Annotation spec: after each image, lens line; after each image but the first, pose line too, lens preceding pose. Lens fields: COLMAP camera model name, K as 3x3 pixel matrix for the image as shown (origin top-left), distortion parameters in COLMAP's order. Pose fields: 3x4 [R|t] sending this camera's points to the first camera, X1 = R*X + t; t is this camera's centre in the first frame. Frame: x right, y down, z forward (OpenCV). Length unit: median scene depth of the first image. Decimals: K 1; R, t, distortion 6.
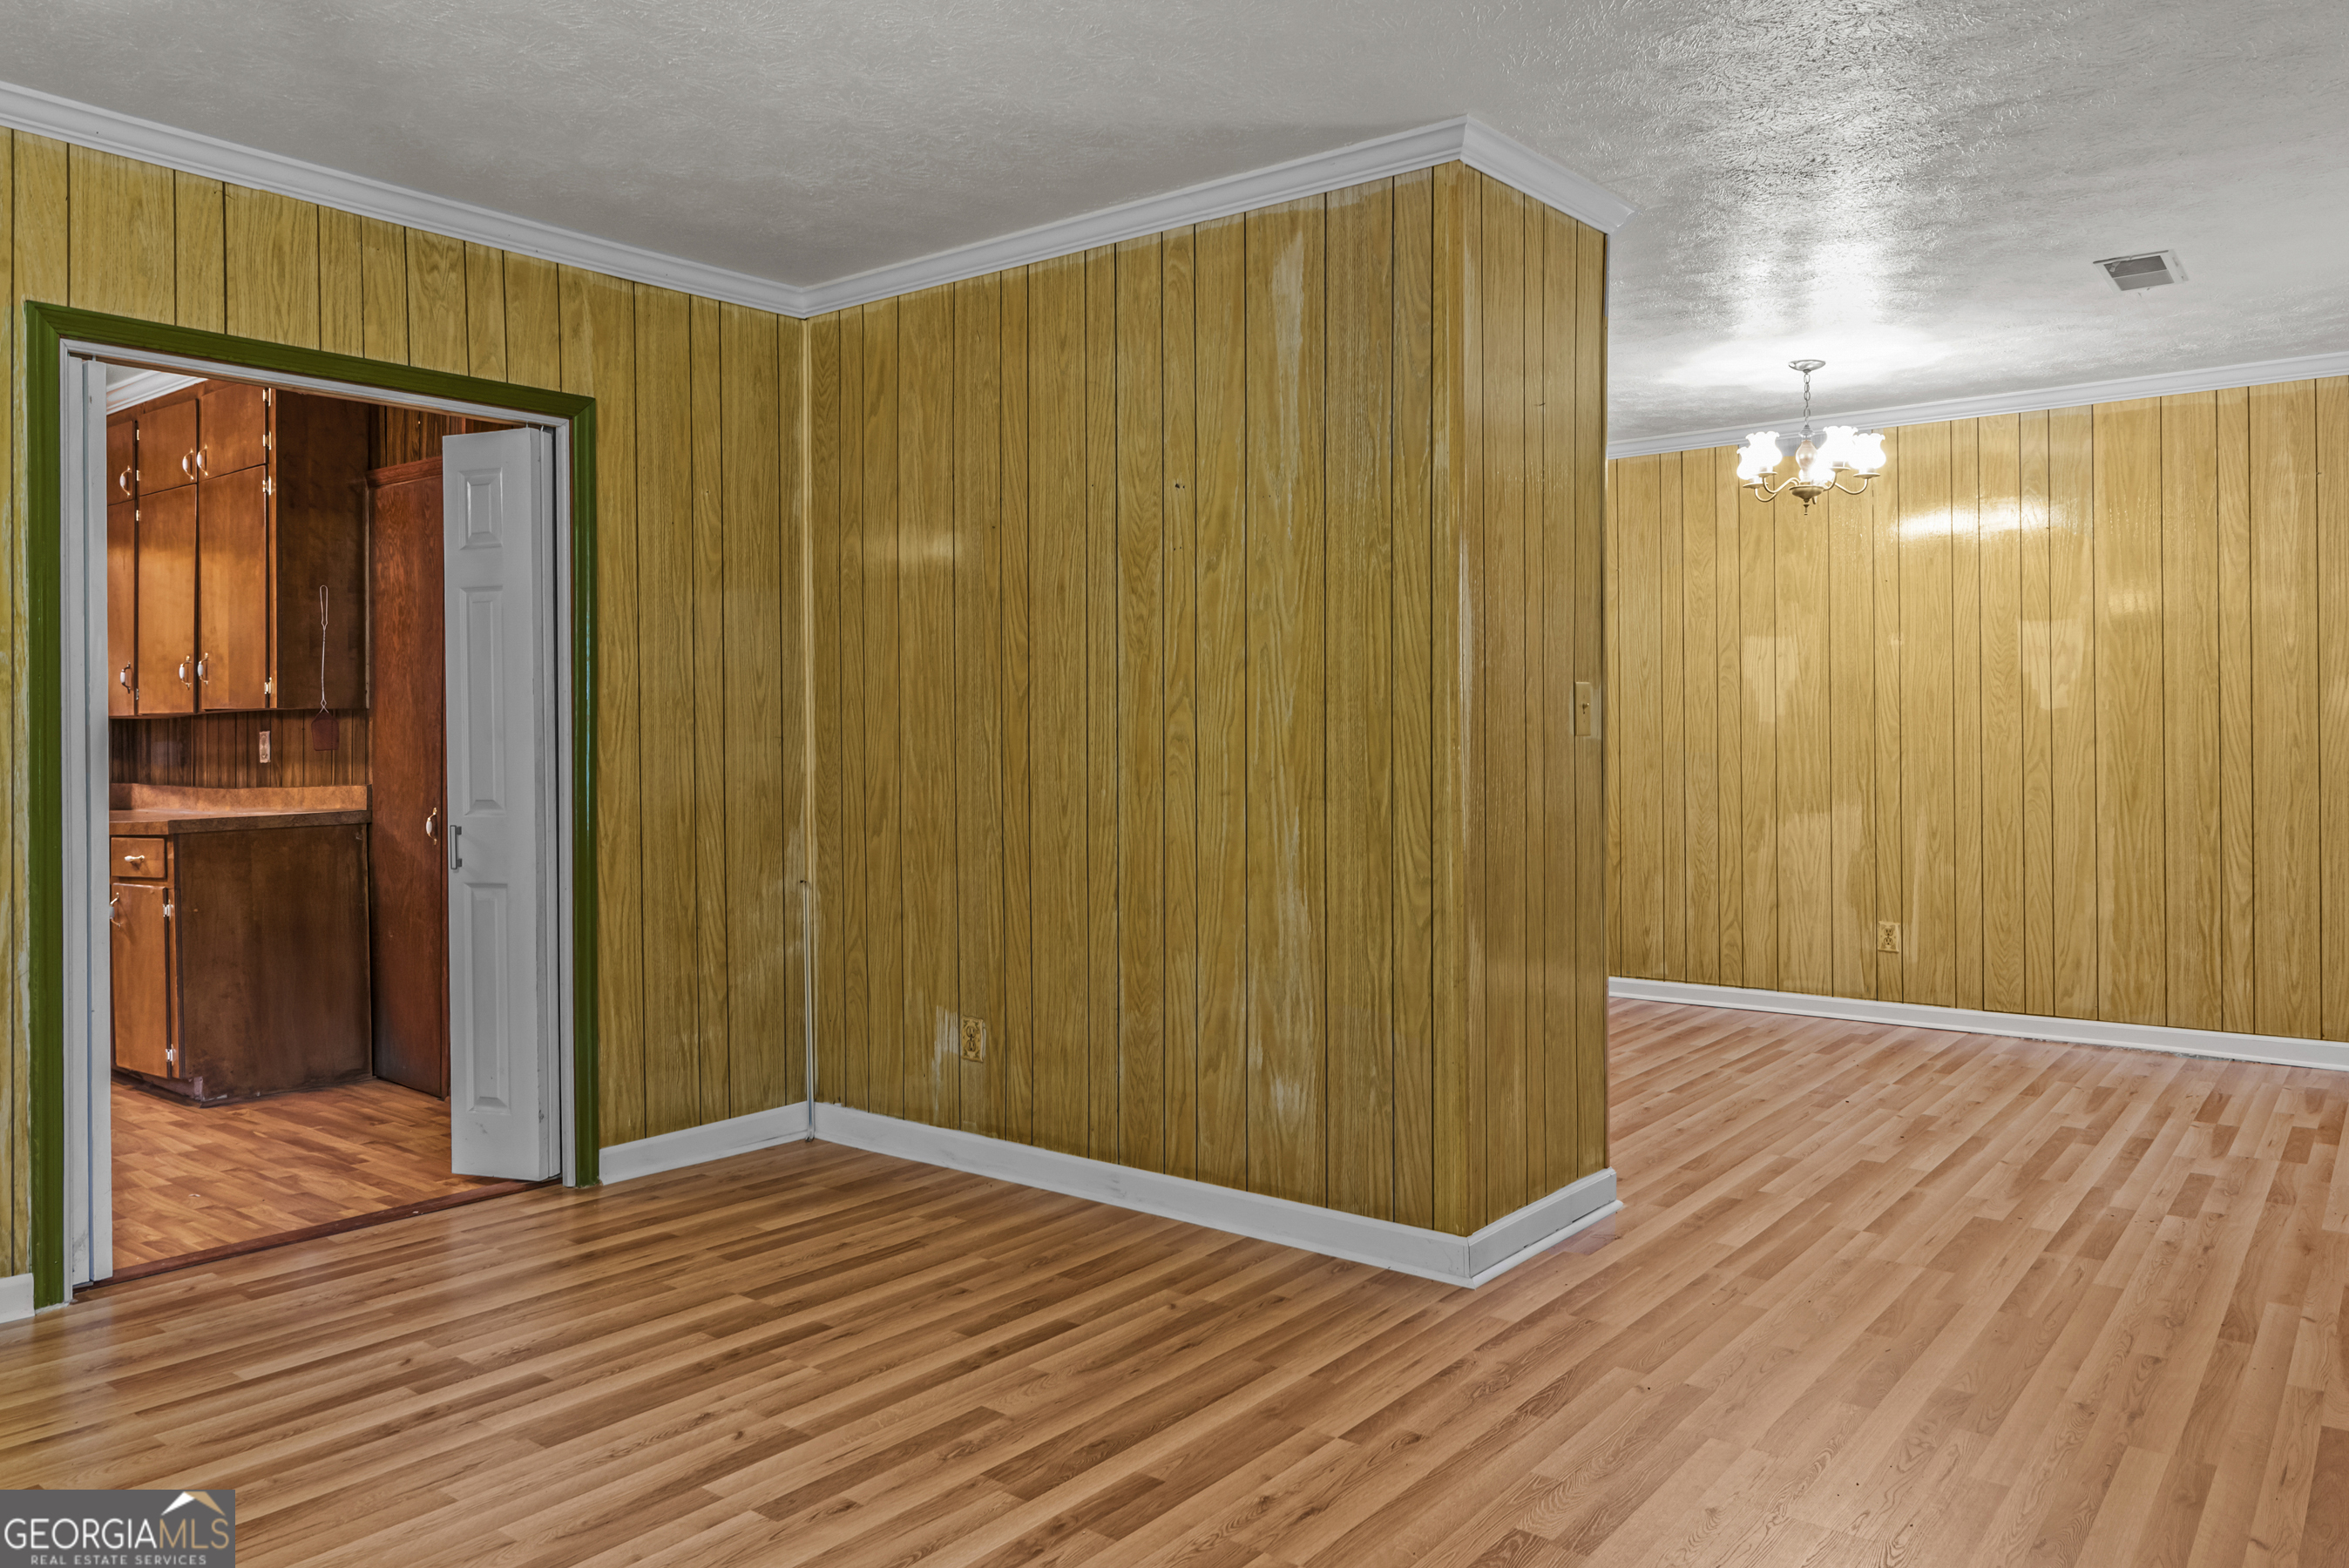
lens RADIAL K [[1617.6, 0, 1173.8], [0, 1617.6, 769.6], [0, 0, 1]] dist [-0.009192, 0.007388]
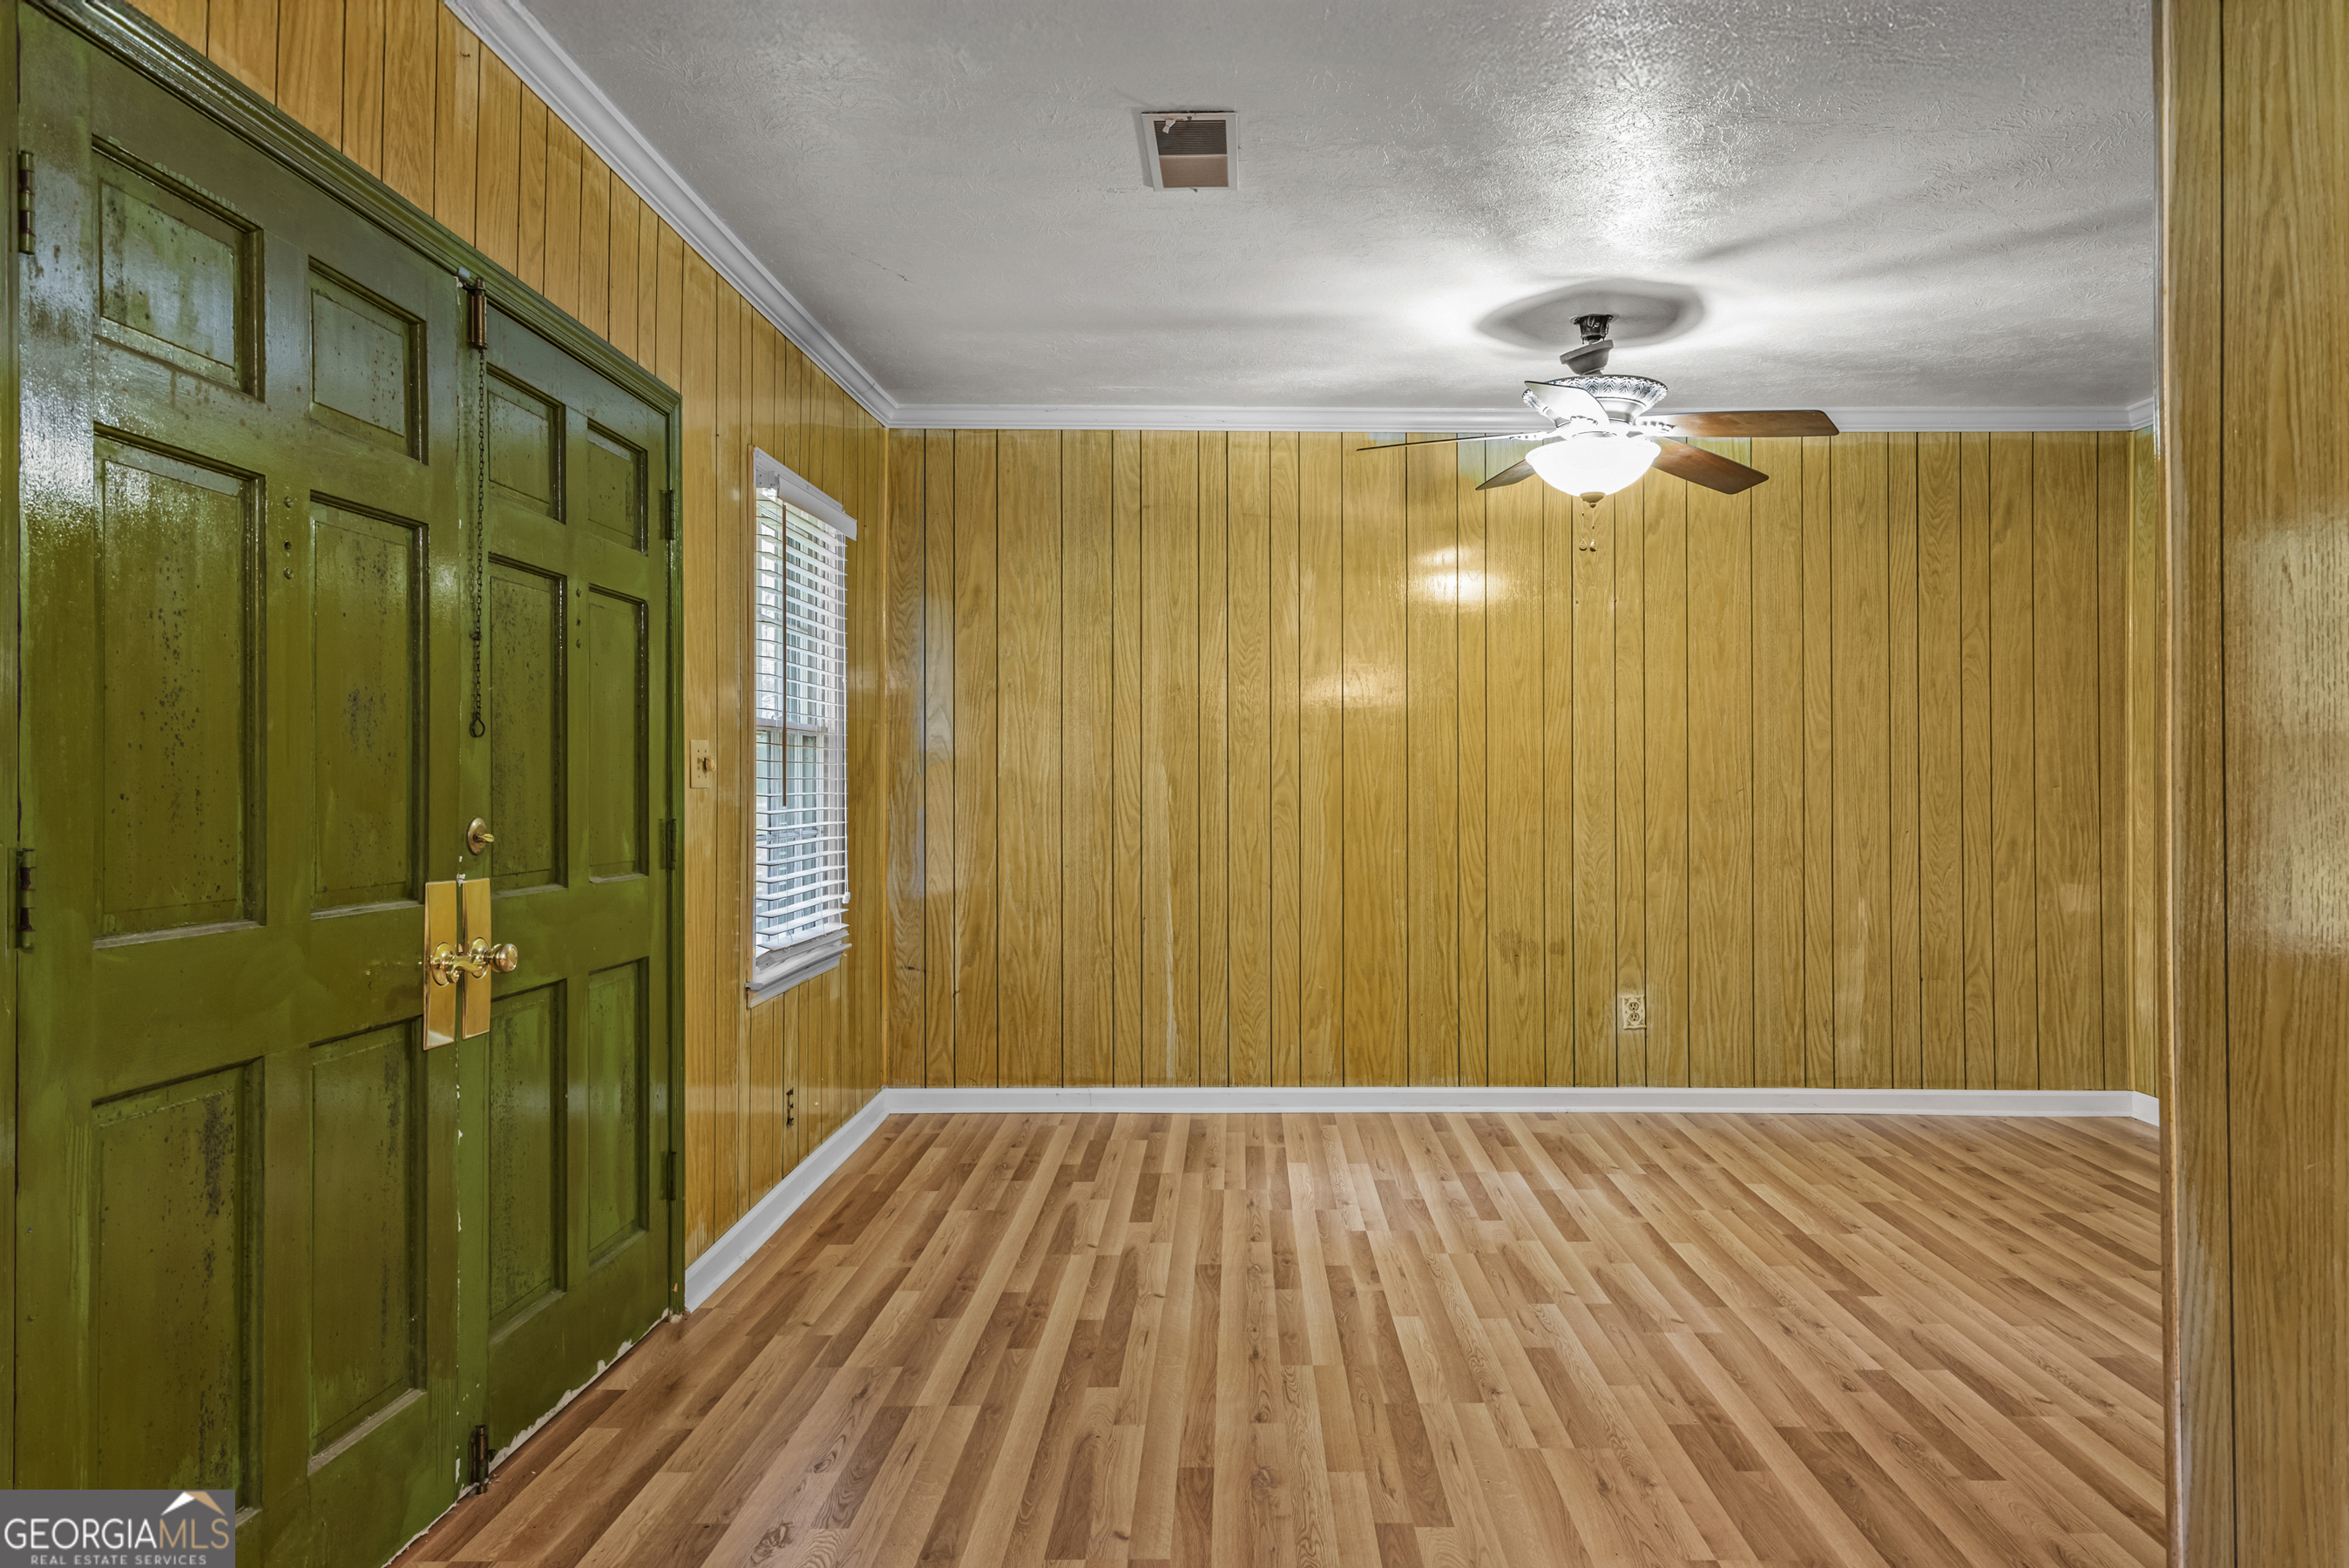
lens RADIAL K [[1617.6, 0, 1175.5], [0, 1617.6, 779.0], [0, 0, 1]] dist [-0.009192, 0.007388]
pose [[-0.814308, -0.006707, -0.580394, 0.897164], [-0.012685, 0.999900, 0.006242, -0.012939], [0.580294, 0.012445, -0.814312, 1.620237]]
